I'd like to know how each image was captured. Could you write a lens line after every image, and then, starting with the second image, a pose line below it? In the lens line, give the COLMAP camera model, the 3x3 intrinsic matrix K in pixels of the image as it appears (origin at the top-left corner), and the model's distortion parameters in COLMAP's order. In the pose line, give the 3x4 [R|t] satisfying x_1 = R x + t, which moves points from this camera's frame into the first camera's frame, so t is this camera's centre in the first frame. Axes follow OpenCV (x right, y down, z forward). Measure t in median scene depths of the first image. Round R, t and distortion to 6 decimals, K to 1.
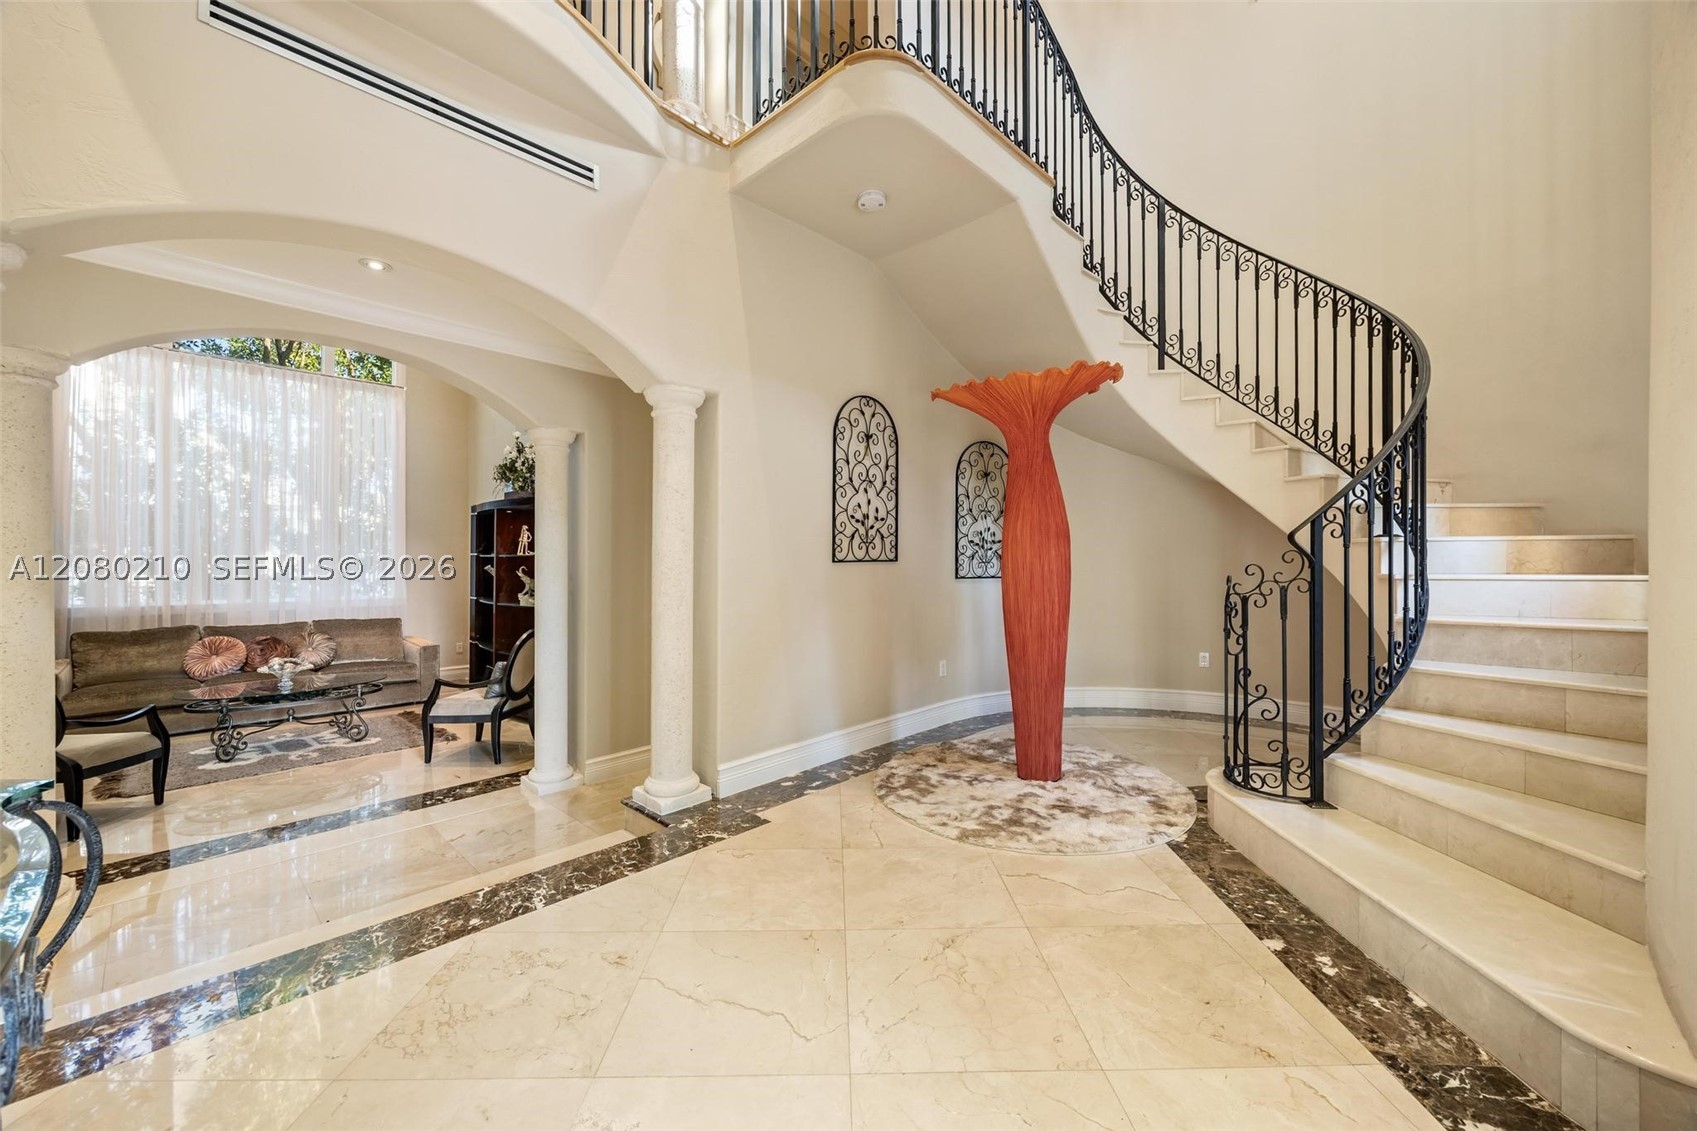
lens RADIAL K [[652.1, 0, 844.1], [0, 652.1, 558.1], [0, 0, 1]] dist [-0.002372, -0.000178]
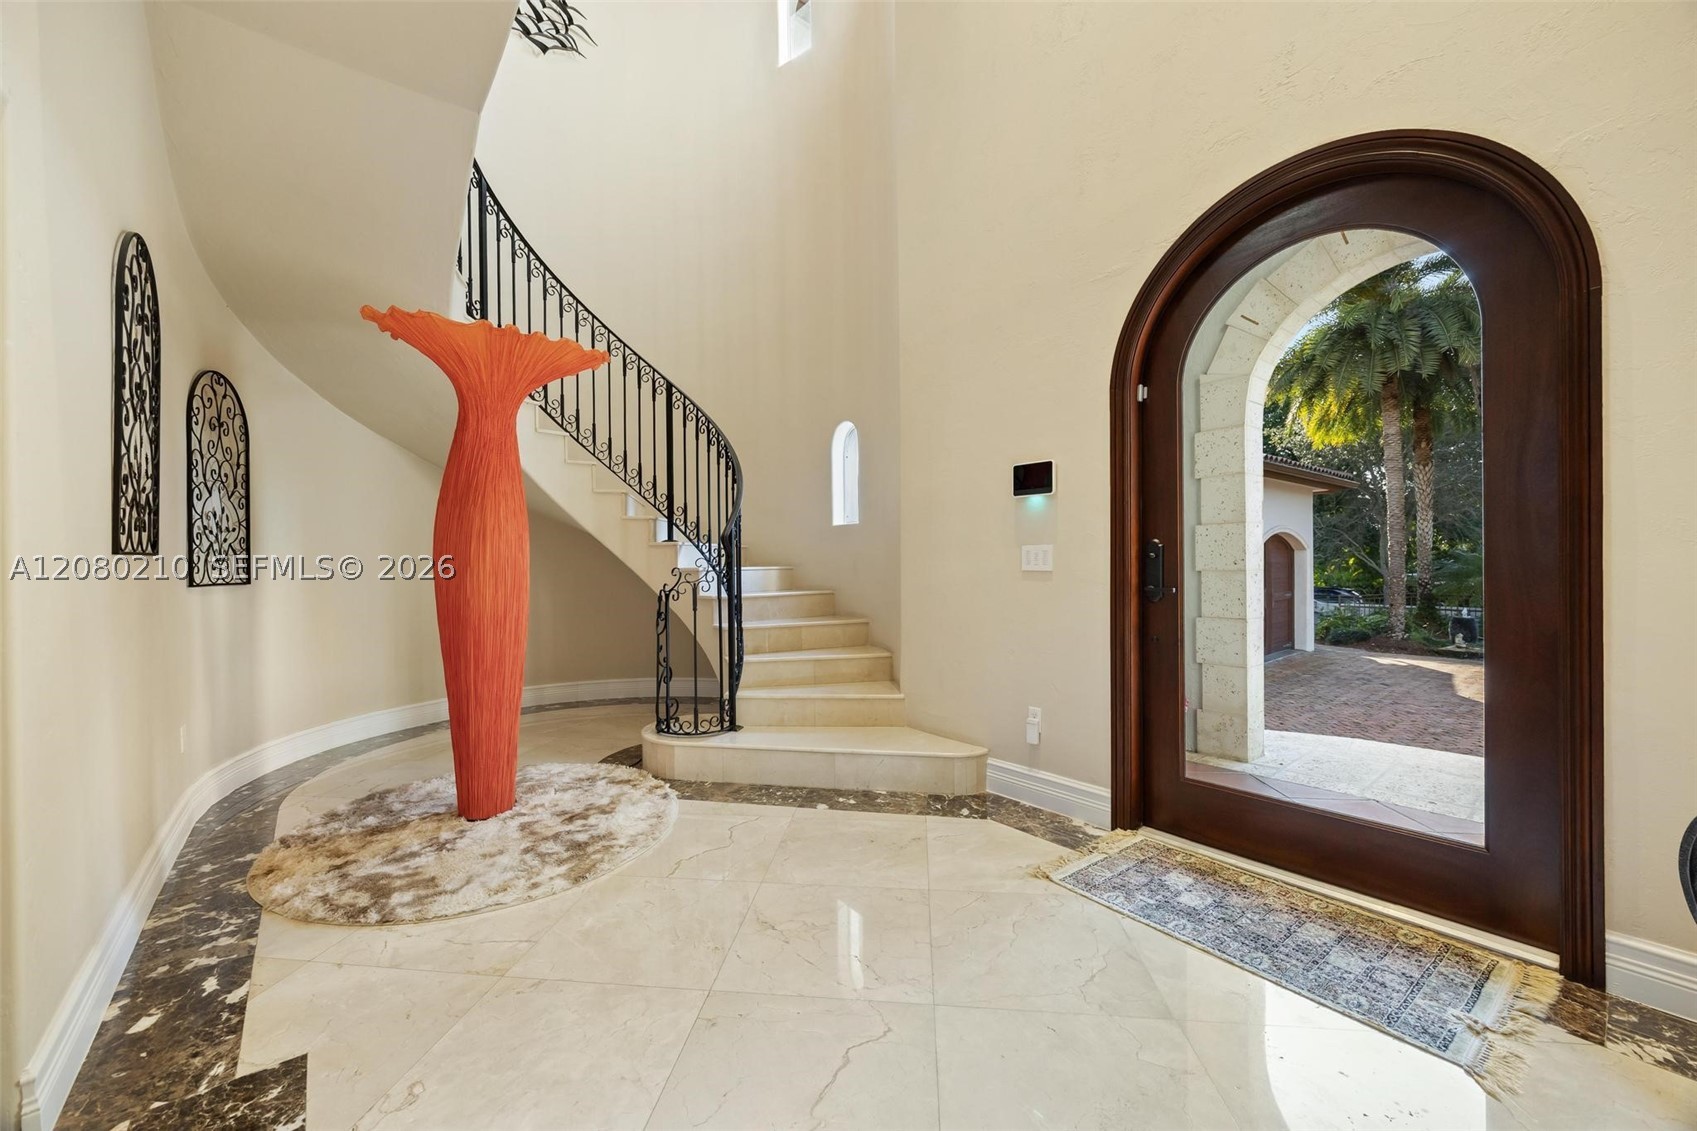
lens RADIAL K [[652.1, 0, 843.7], [0, 652.1, 569.2], [0, 0, 1]] dist [-0.002372, -0.000178]
pose [[0.117177, -0.002902, 0.993107, -0.535231], [0.003254, 0.999991, 0.002538, 0.024743], [-0.993106, 0.002934, 0.117186, 0.495008]]
